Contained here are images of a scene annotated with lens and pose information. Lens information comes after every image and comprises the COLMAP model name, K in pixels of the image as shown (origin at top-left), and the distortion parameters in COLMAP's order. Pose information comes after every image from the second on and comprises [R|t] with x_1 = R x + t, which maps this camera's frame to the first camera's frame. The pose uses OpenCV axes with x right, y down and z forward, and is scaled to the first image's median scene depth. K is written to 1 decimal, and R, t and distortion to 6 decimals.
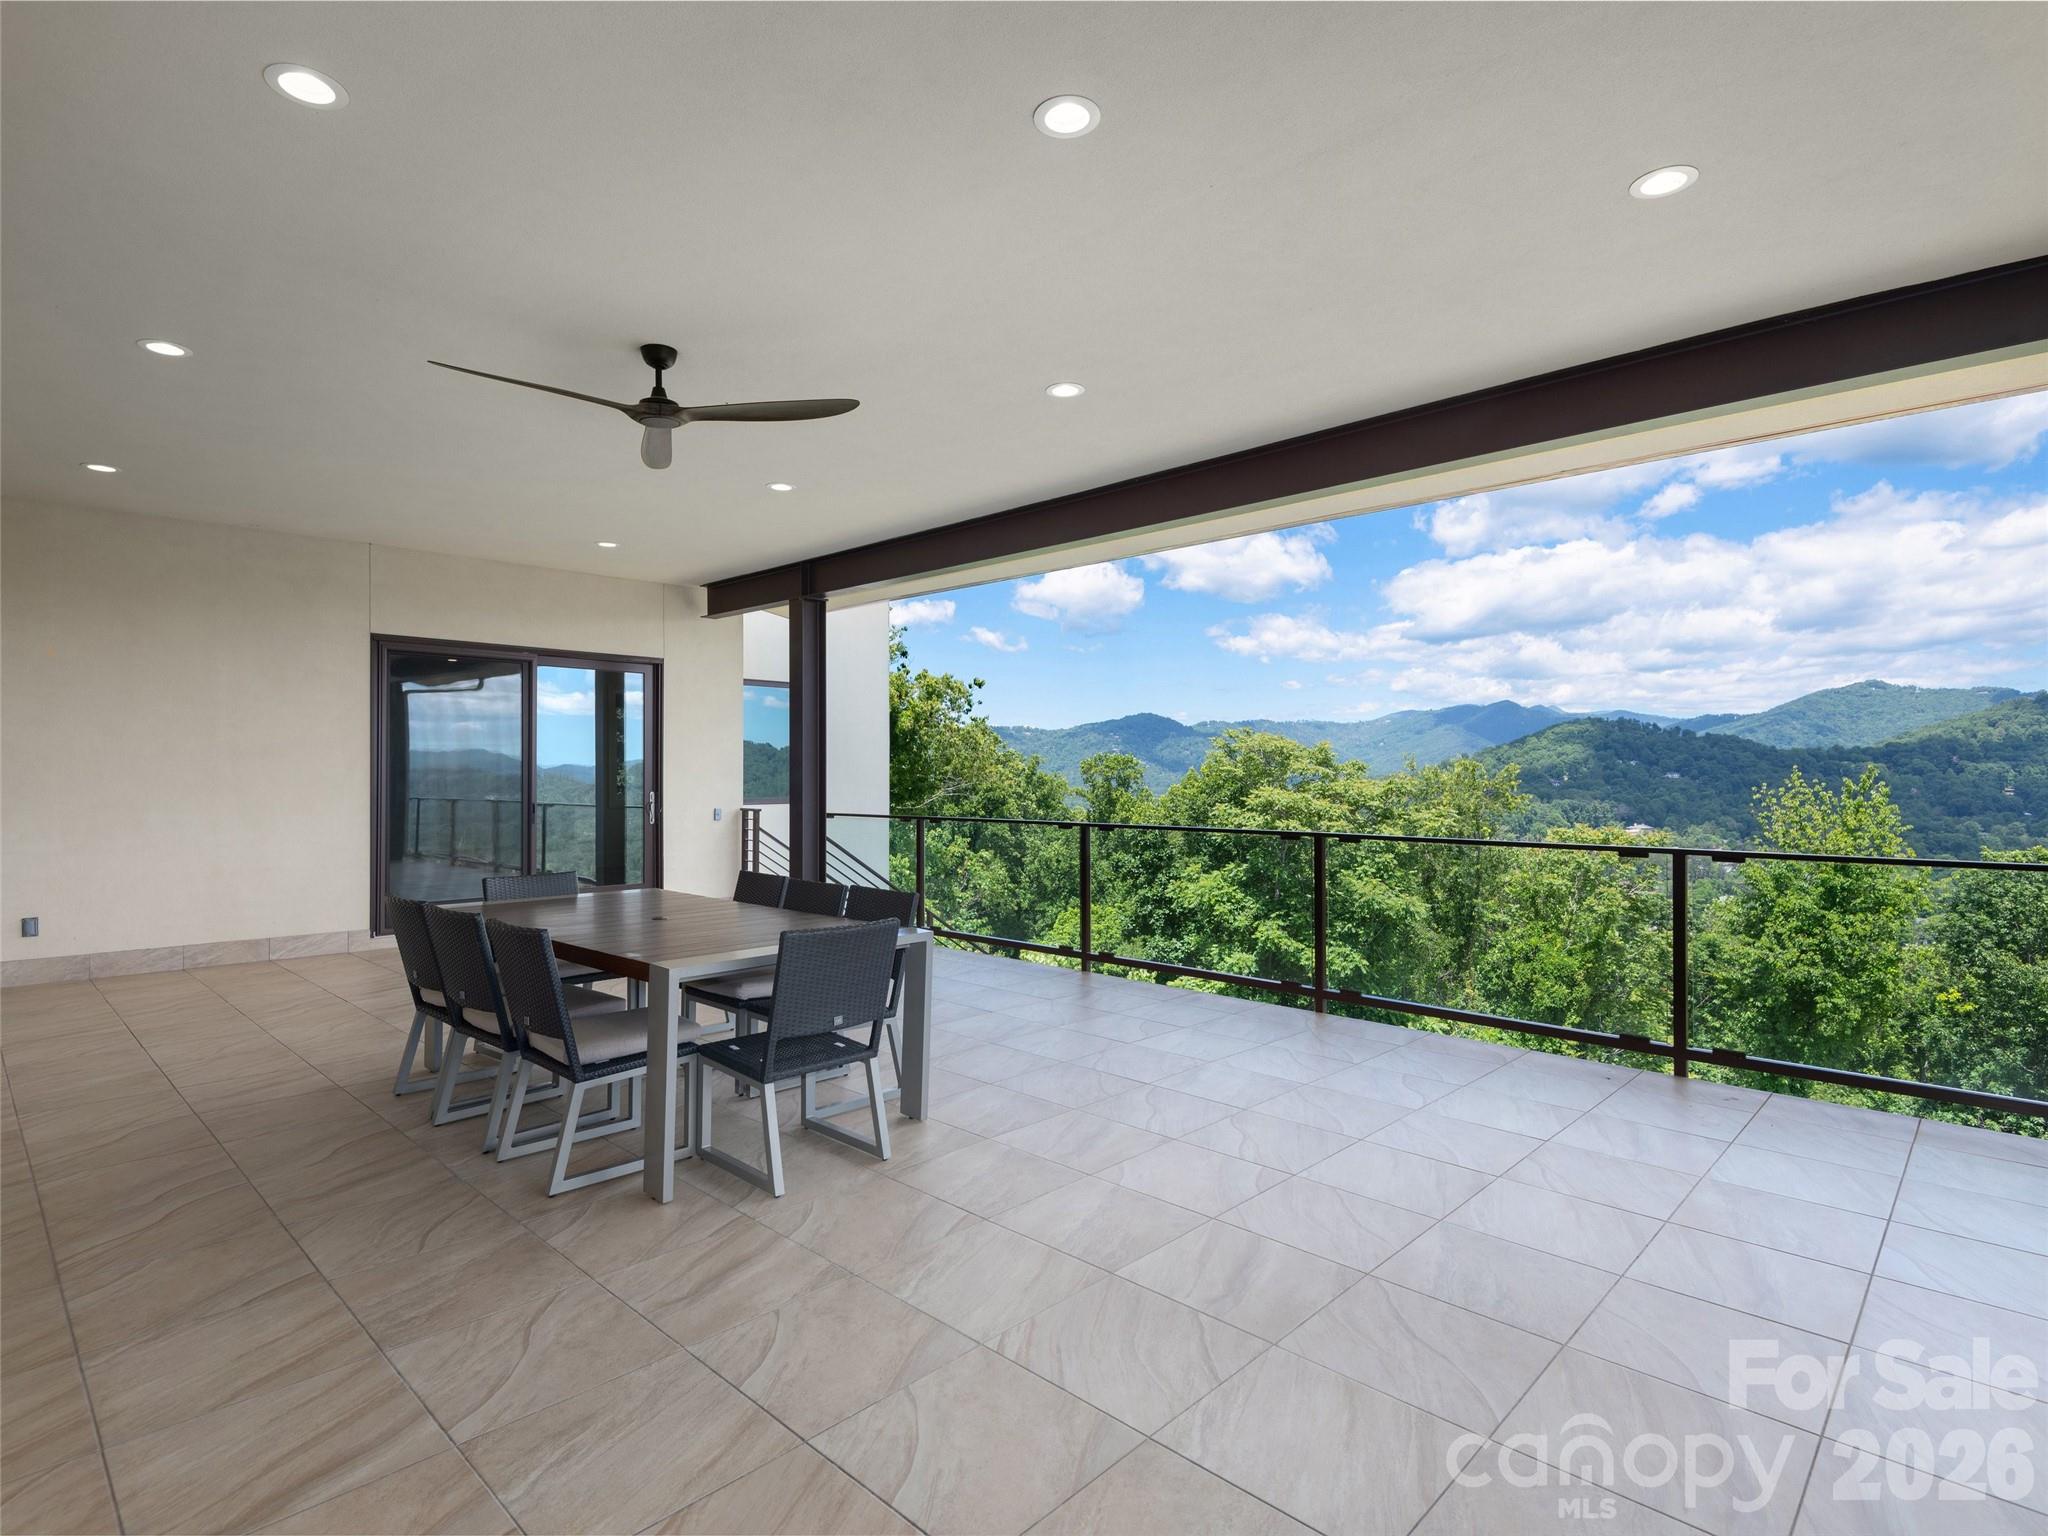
lens RADIAL K [[1037.1, 0, 1030.5], [0, 1037.1, 772.6], [0, 0, 1]] dist [0.012564, -0.007170]
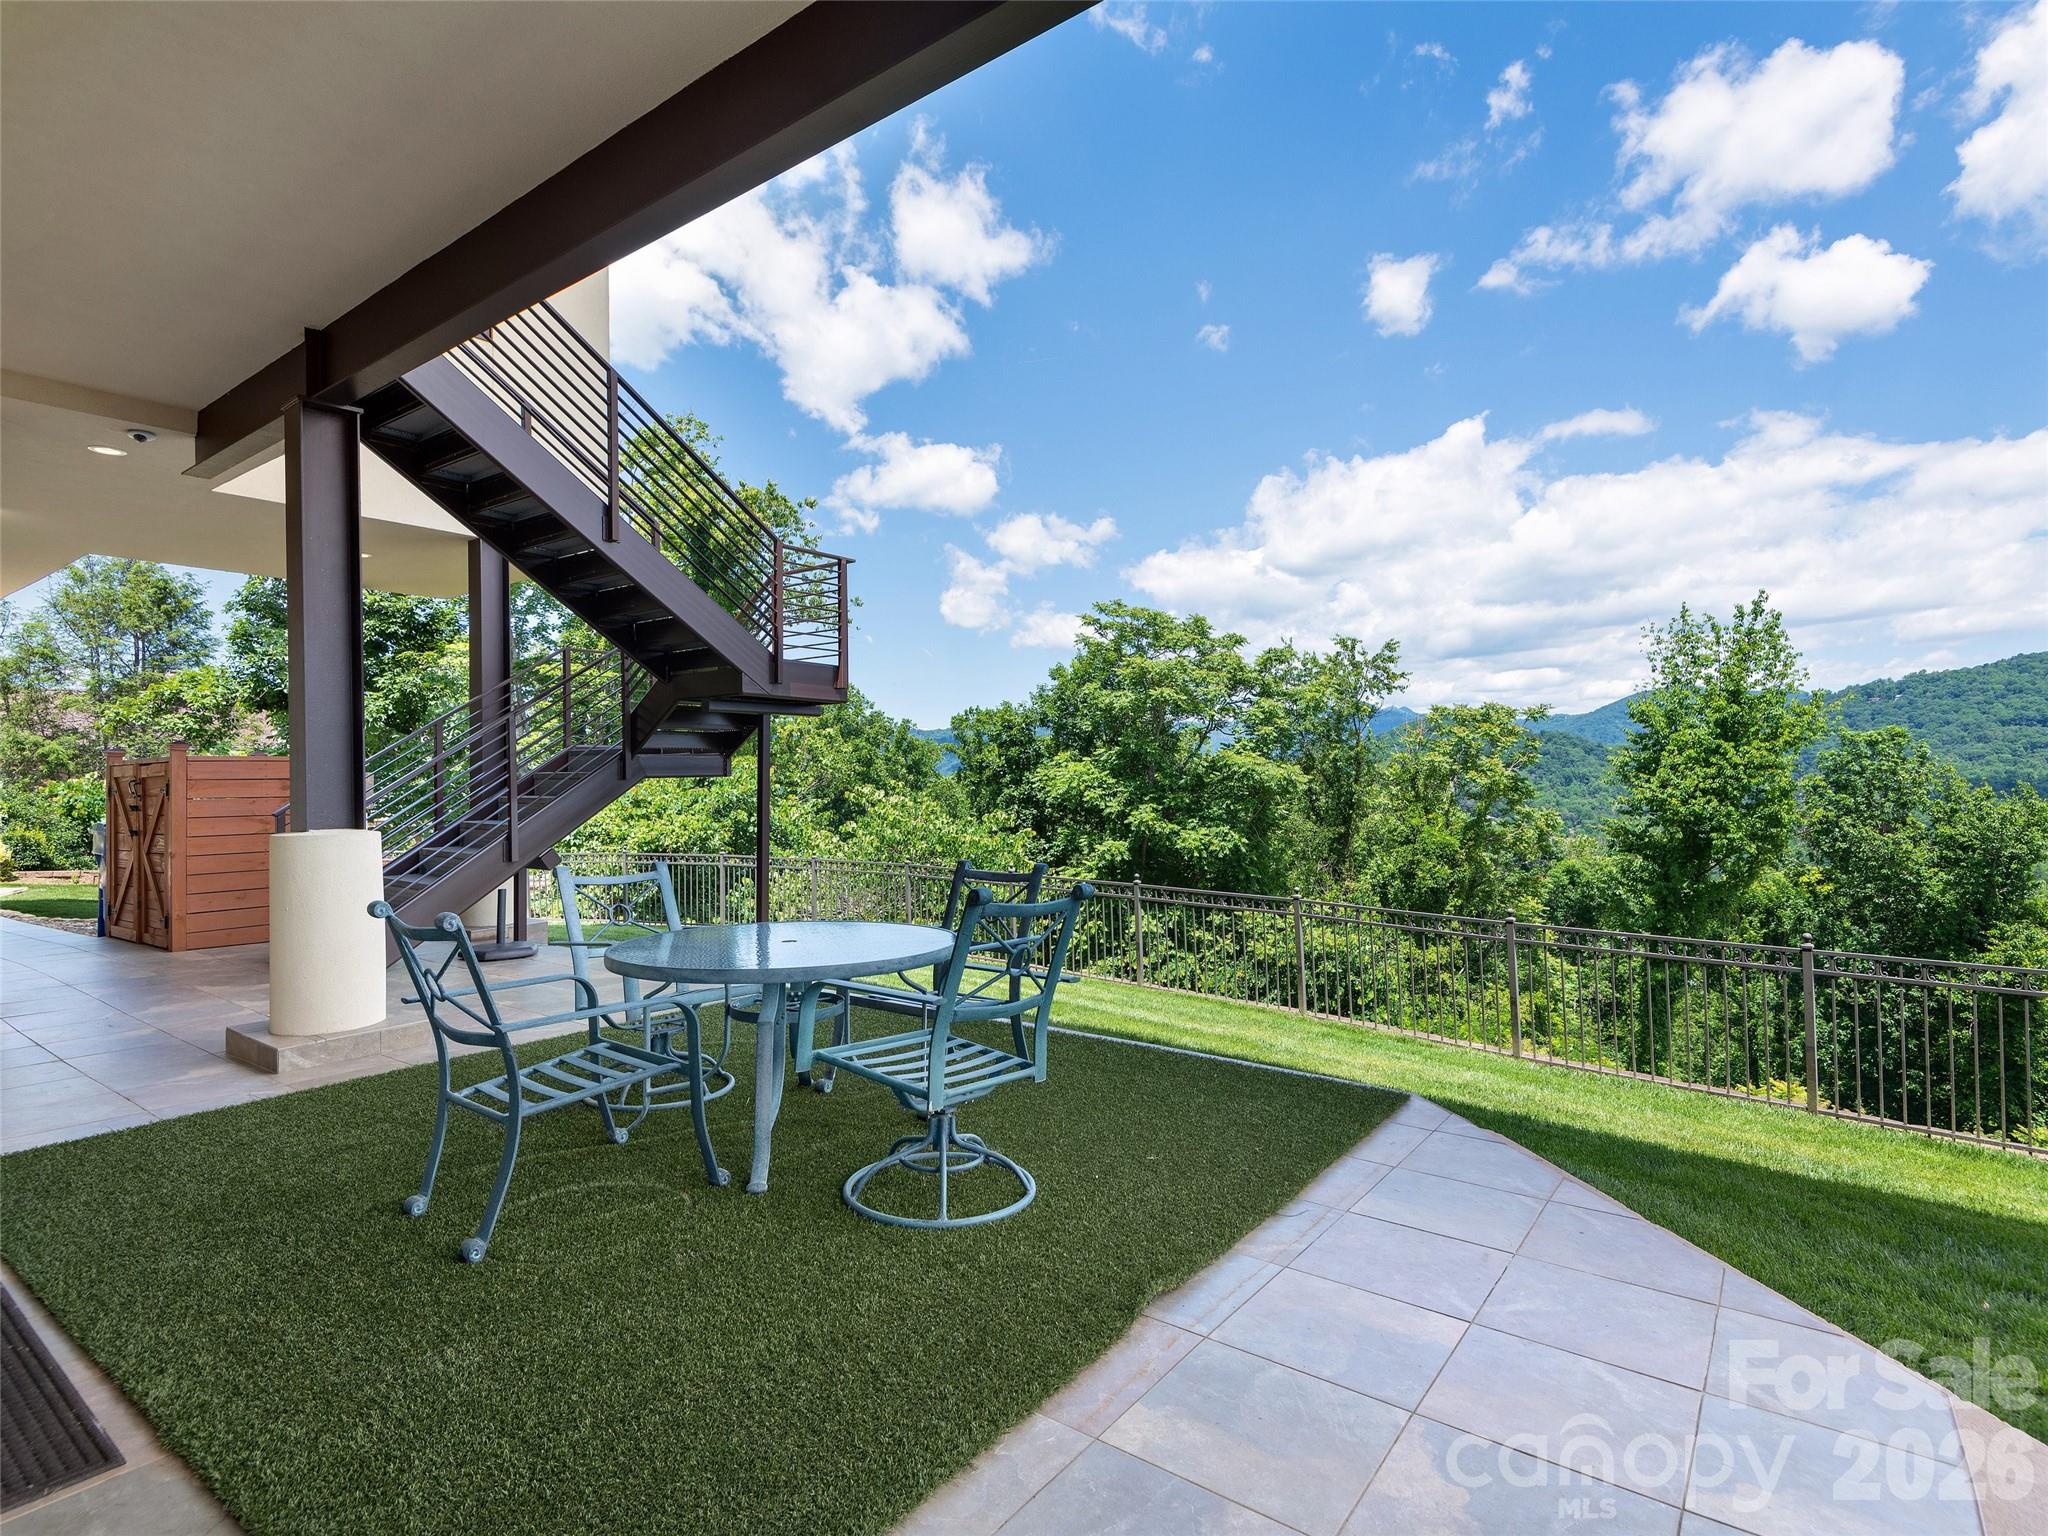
lens RADIAL K [[1037.1, 0, 1013.0], [0, 1037.1, 769.5], [0, 0, 1]] dist [0.012564, -0.007170]
pose [[0.994715, -0.012421, 0.101916, 0.020868], [0.011887, 0.999912, 0.005845, 0.103215], [-0.101979, -0.004602, 0.994776, 0.090554]]
